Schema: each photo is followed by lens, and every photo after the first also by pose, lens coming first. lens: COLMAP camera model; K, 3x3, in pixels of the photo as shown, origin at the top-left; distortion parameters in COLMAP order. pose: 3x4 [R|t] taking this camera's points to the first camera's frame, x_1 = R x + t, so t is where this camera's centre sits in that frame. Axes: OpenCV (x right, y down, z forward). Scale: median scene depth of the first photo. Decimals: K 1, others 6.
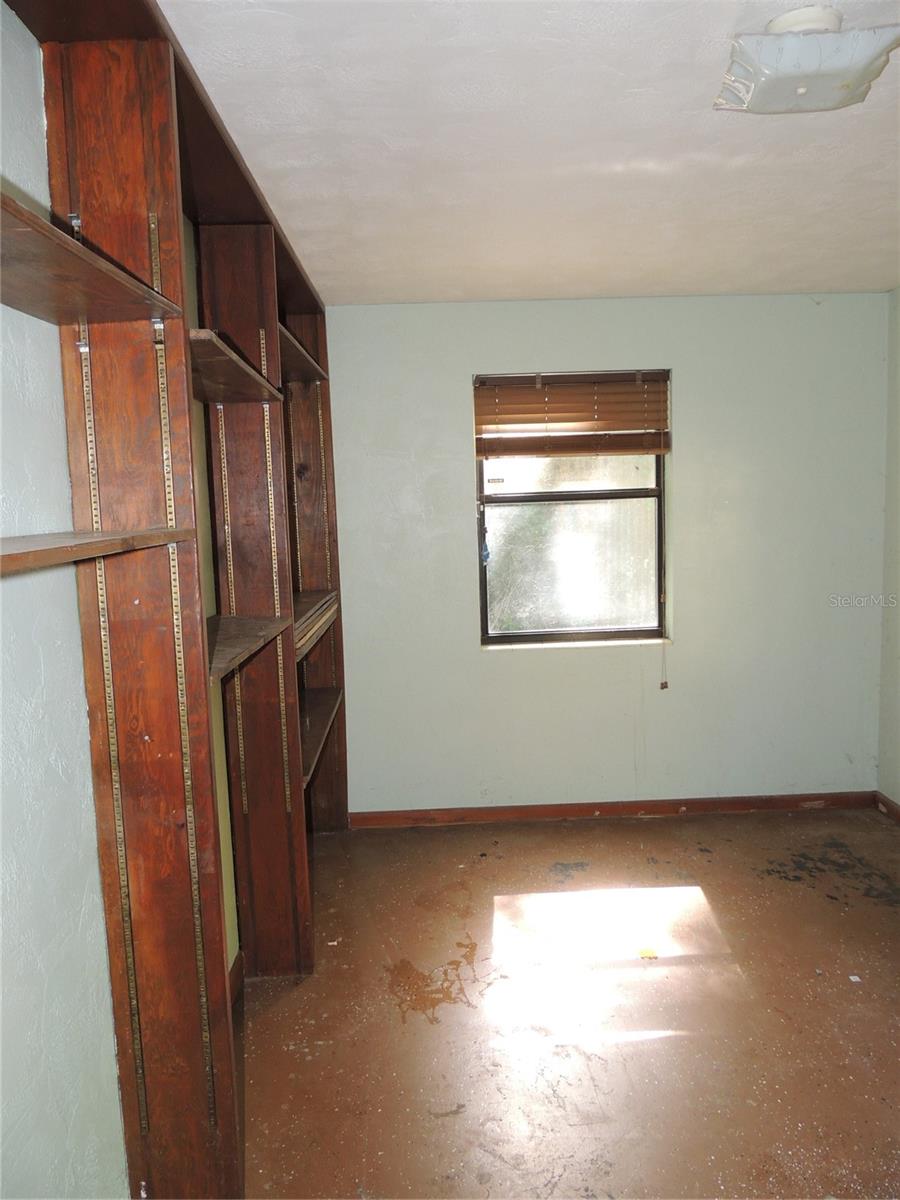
lens RADIAL K [[858.2, 0, 450.2], [0, 858.2, 599.7], [0, 0, 1]] dist [-0.012836, -0.000496]
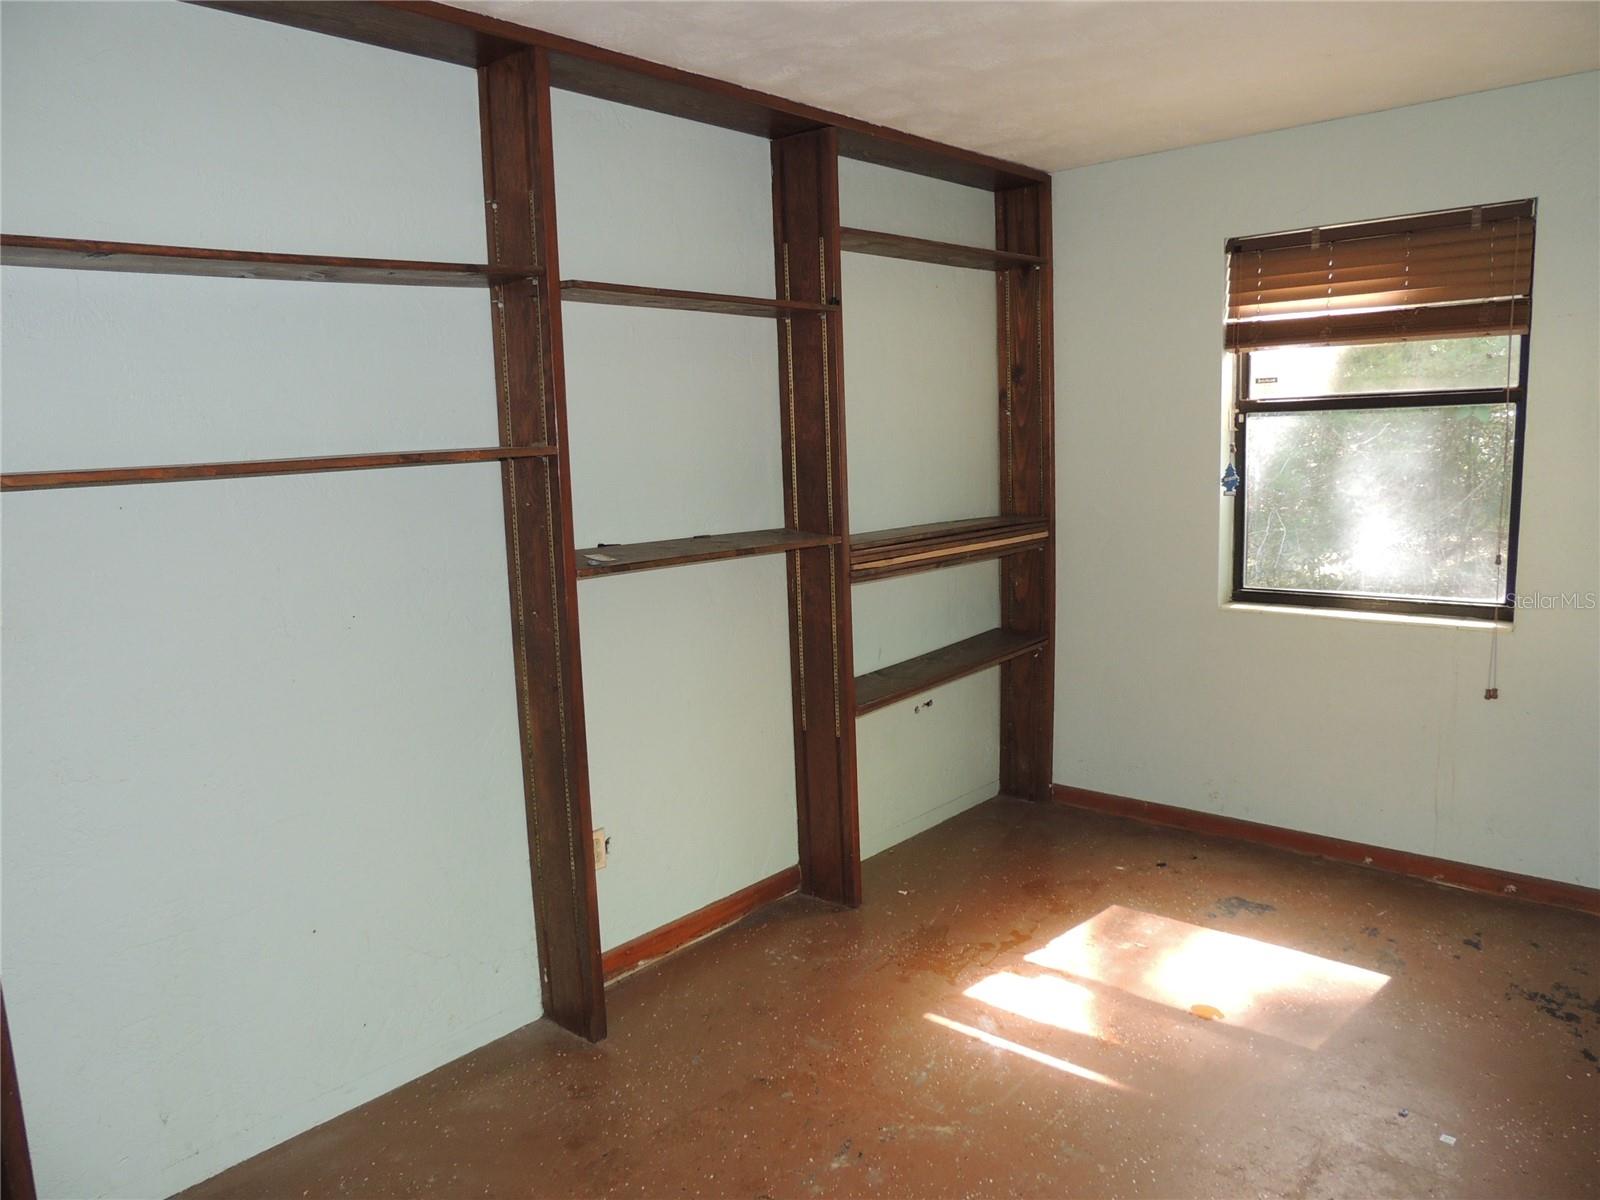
lens RADIAL K [[1144.3, 0, 798.3], [0, 1144.3, 598.7], [0, 0, 1]] dist [-0.012836, -0.000496]
pose [[0.736906, 0.108021, -0.667309, 0.436430], [-0.065522, 0.993916, 0.088535, -0.013999], [0.672813, -0.021519, 0.739500, 0.008557]]
